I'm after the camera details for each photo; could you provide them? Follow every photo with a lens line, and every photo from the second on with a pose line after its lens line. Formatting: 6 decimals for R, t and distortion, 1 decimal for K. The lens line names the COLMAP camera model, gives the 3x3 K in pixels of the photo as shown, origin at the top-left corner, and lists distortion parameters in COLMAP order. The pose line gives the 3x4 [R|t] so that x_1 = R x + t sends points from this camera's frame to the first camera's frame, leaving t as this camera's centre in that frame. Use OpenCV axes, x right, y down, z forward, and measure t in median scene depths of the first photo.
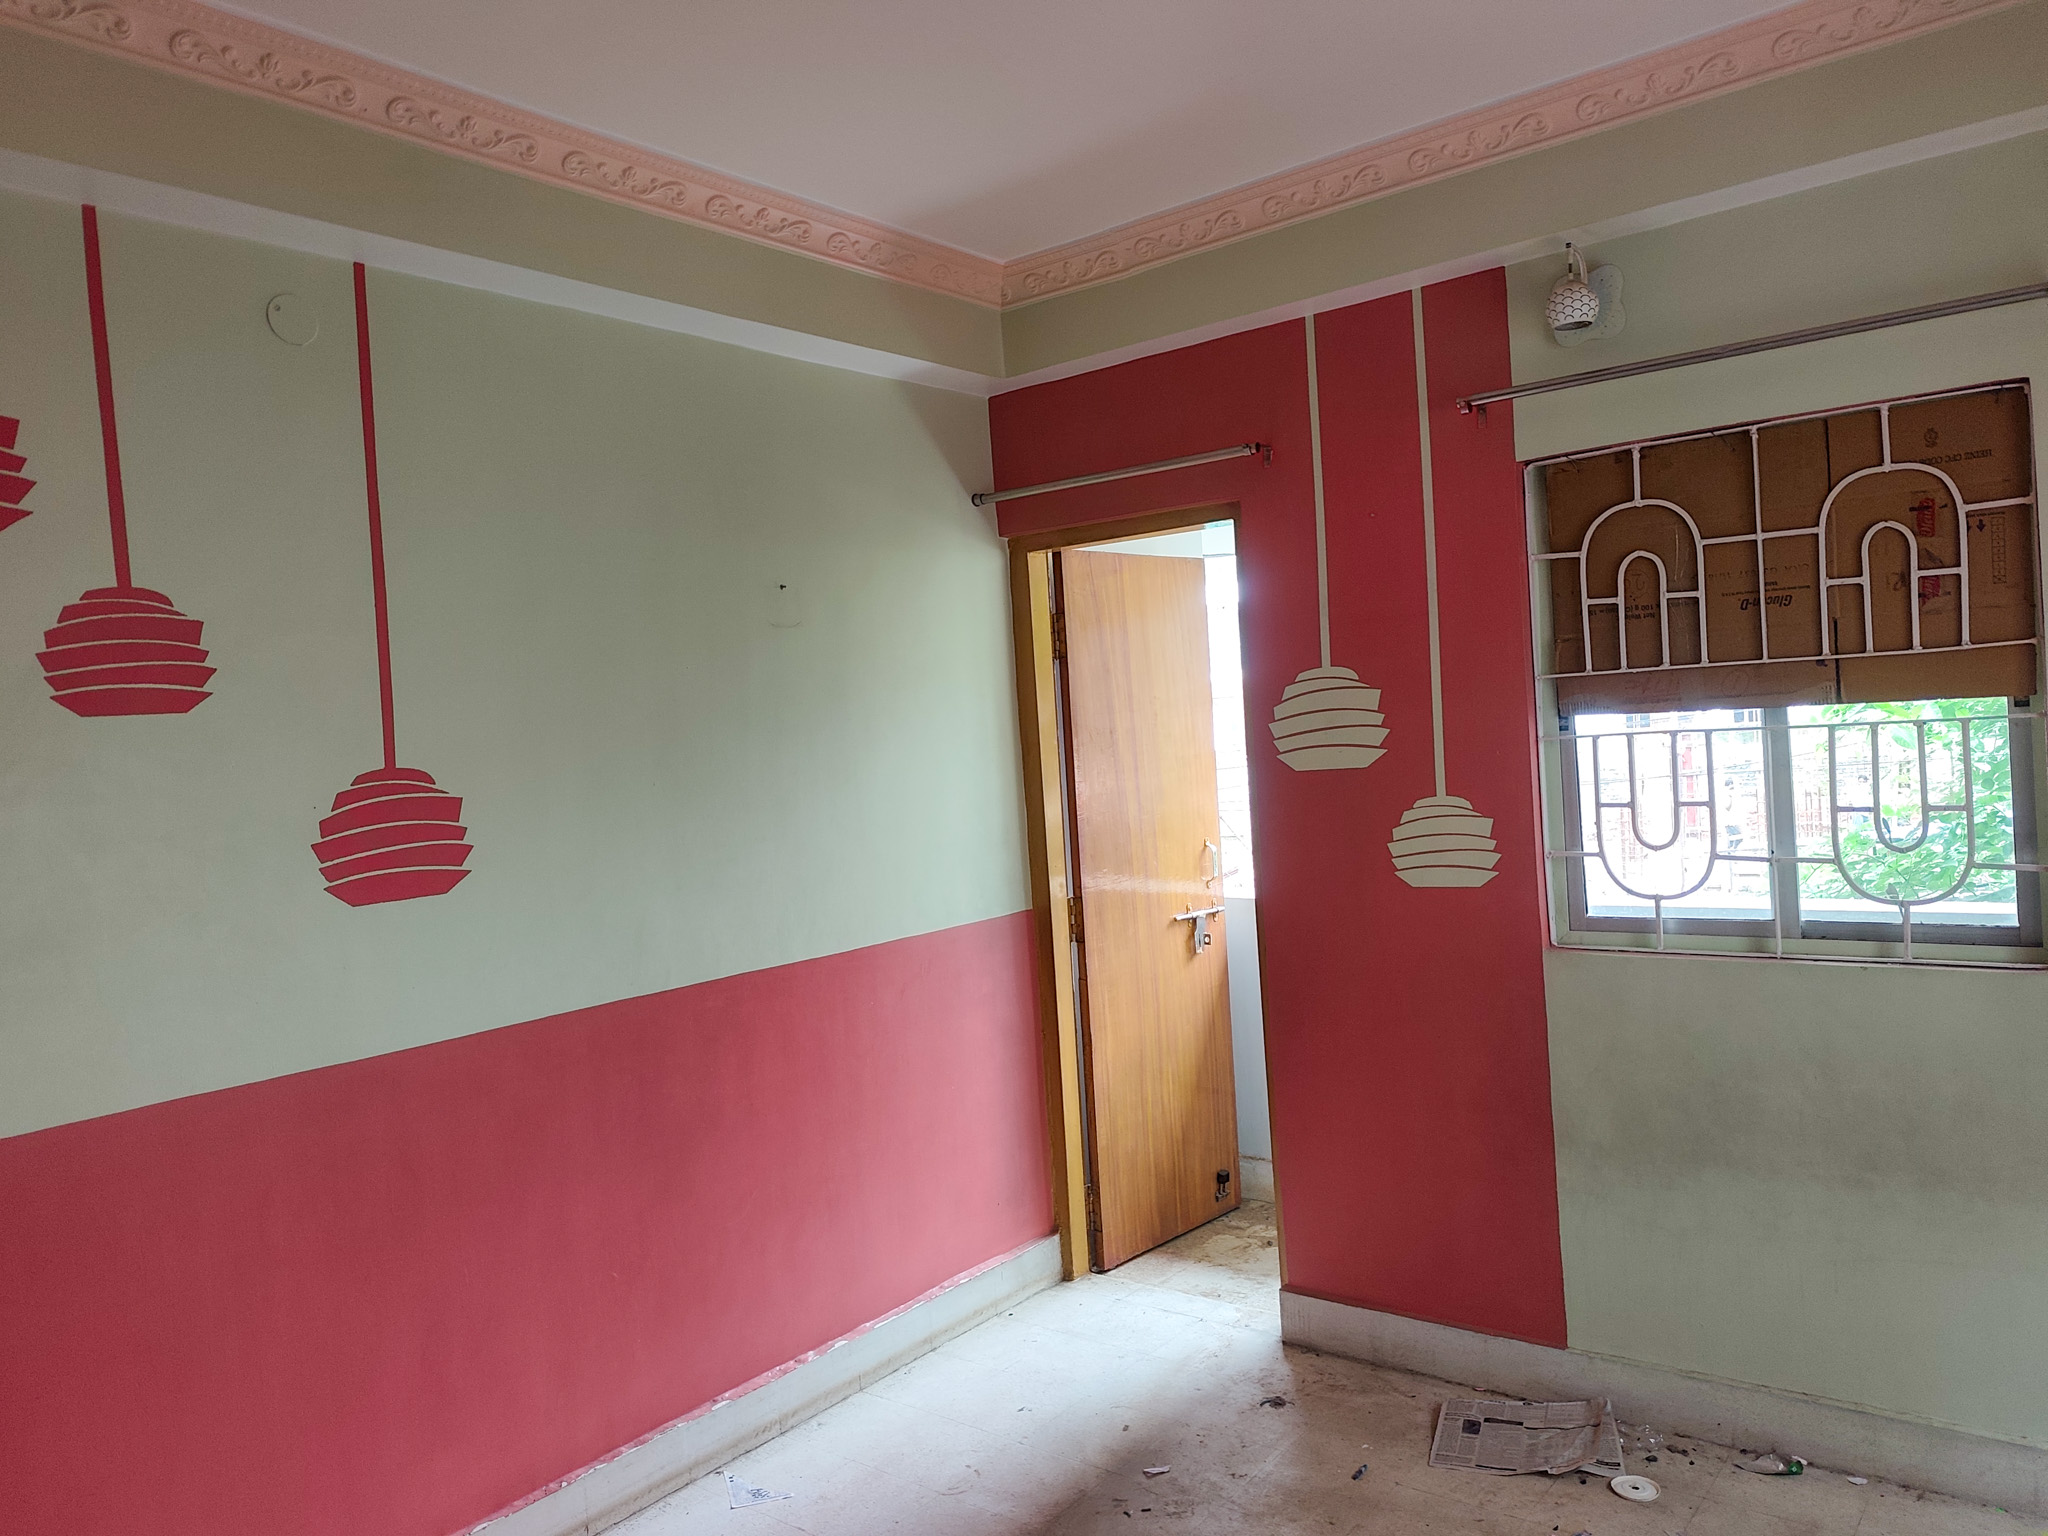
lens RADIAL K [[1504.6, 0, 1023.5], [0, 1504.6, 778.9], [0, 0, 1]] dist [0.055434, -0.060920]
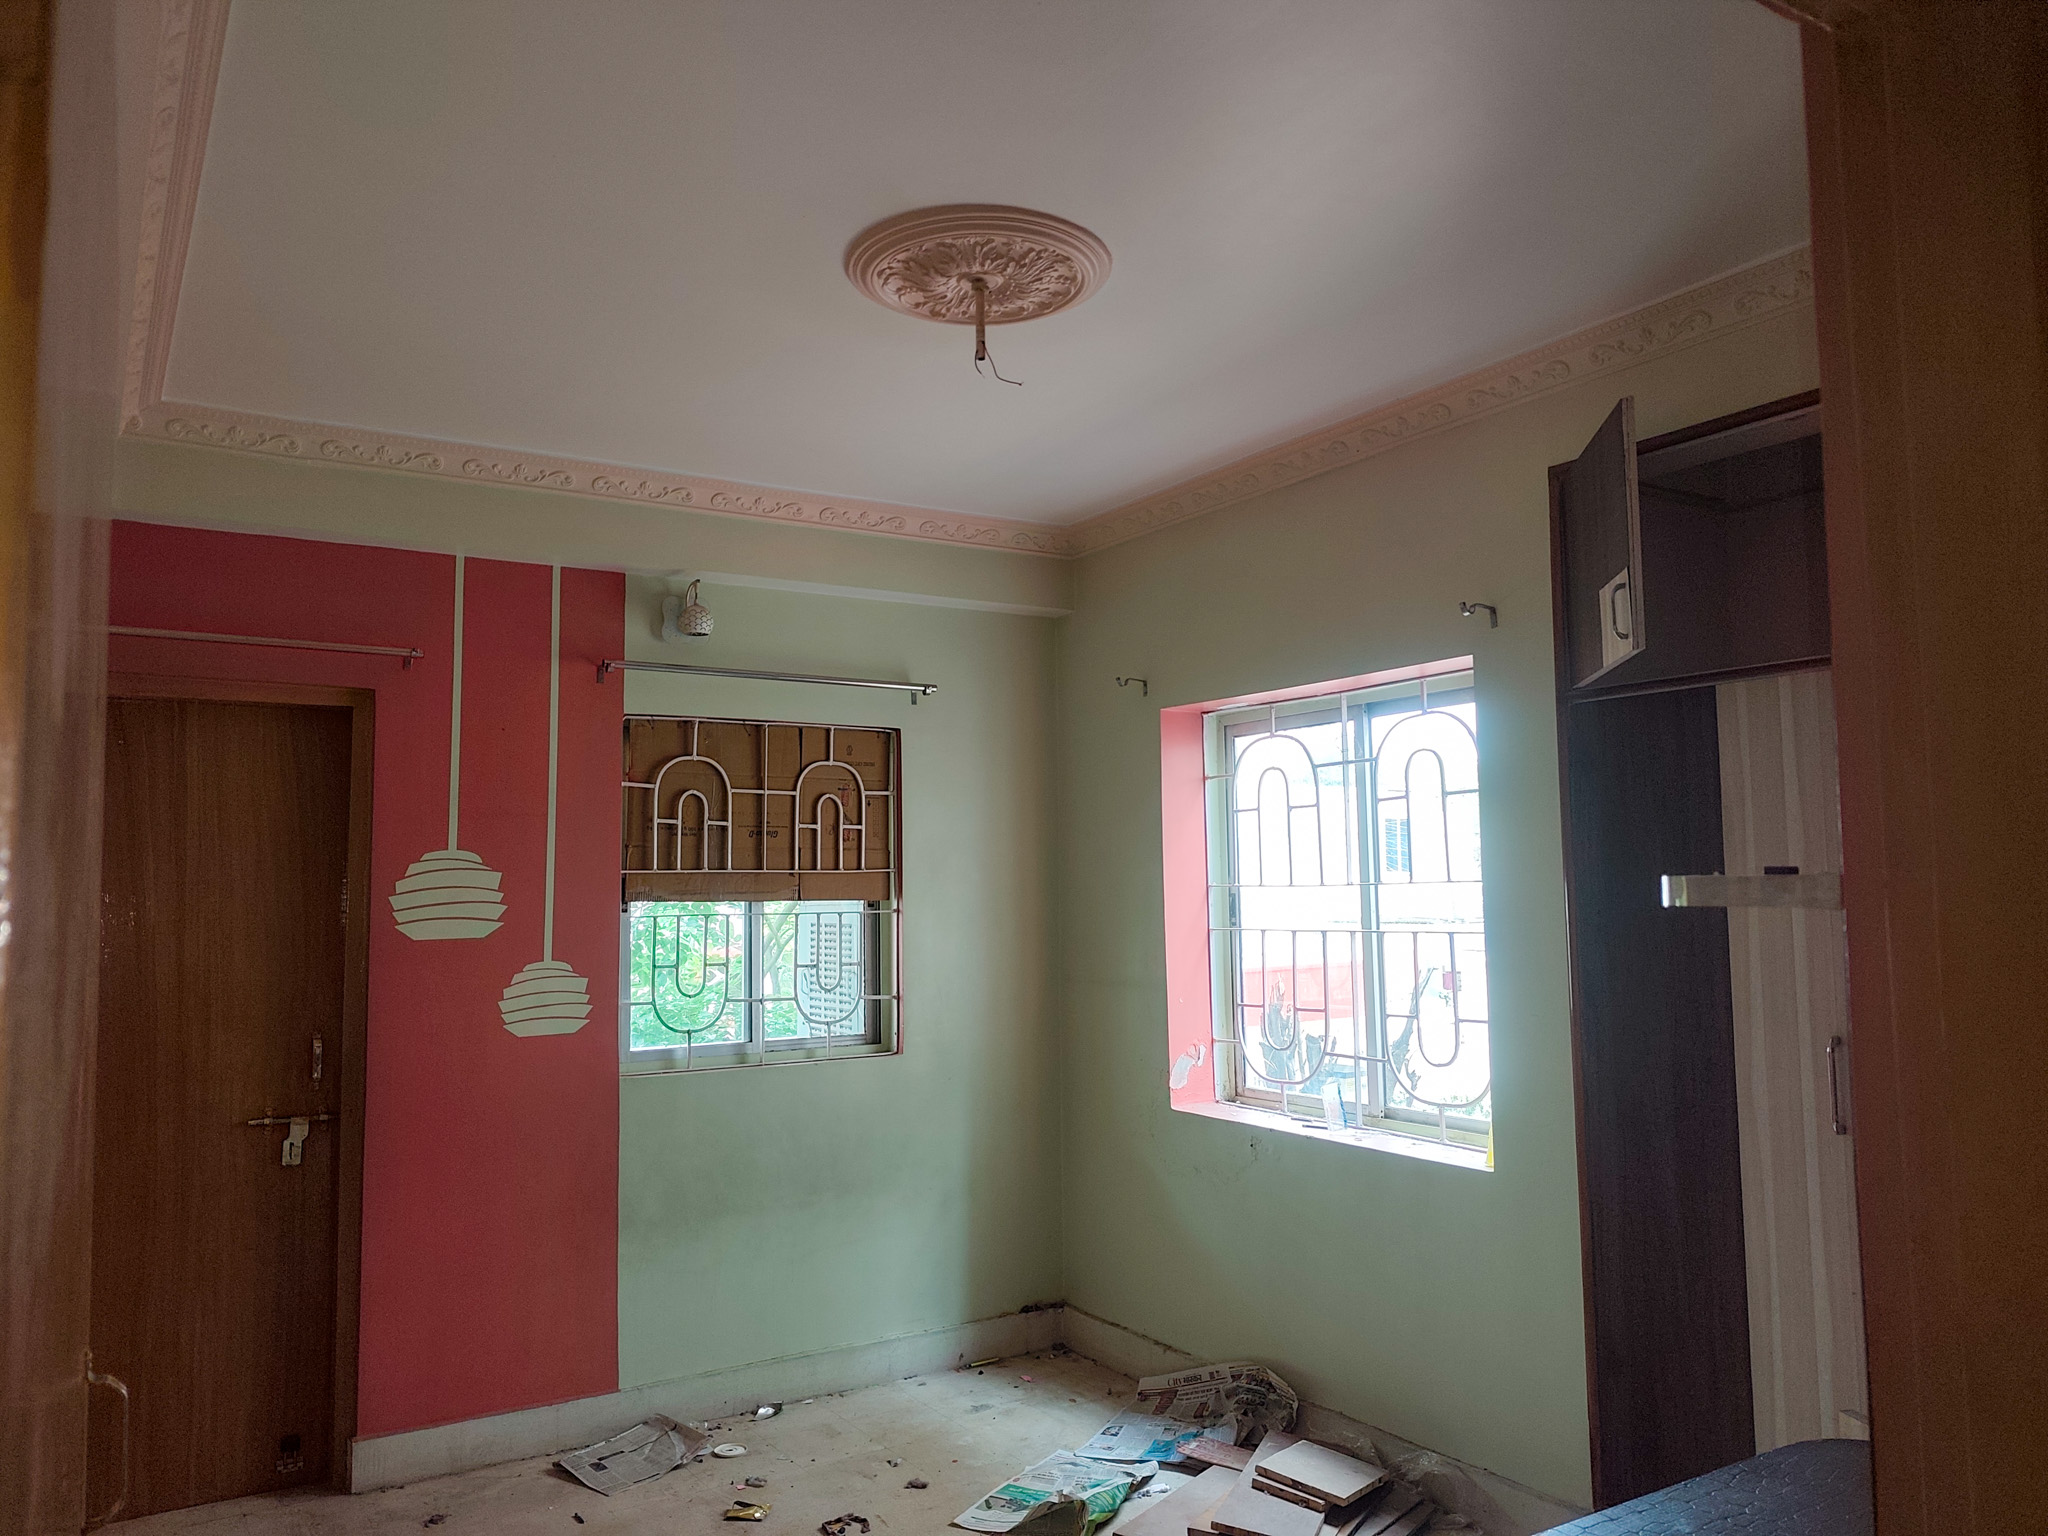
lens RADIAL K [[1504.6, 0, 1023.5], [0, 1504.6, 778.9], [0, 0, 1]] dist [0.055434, -0.060920]
pose [[0.327519, 0.132498, 0.935508, -0.858694], [0.022835, 0.988719, -0.148029, 0.061895], [-0.944569, 0.069845, 0.320798, 0.235296]]
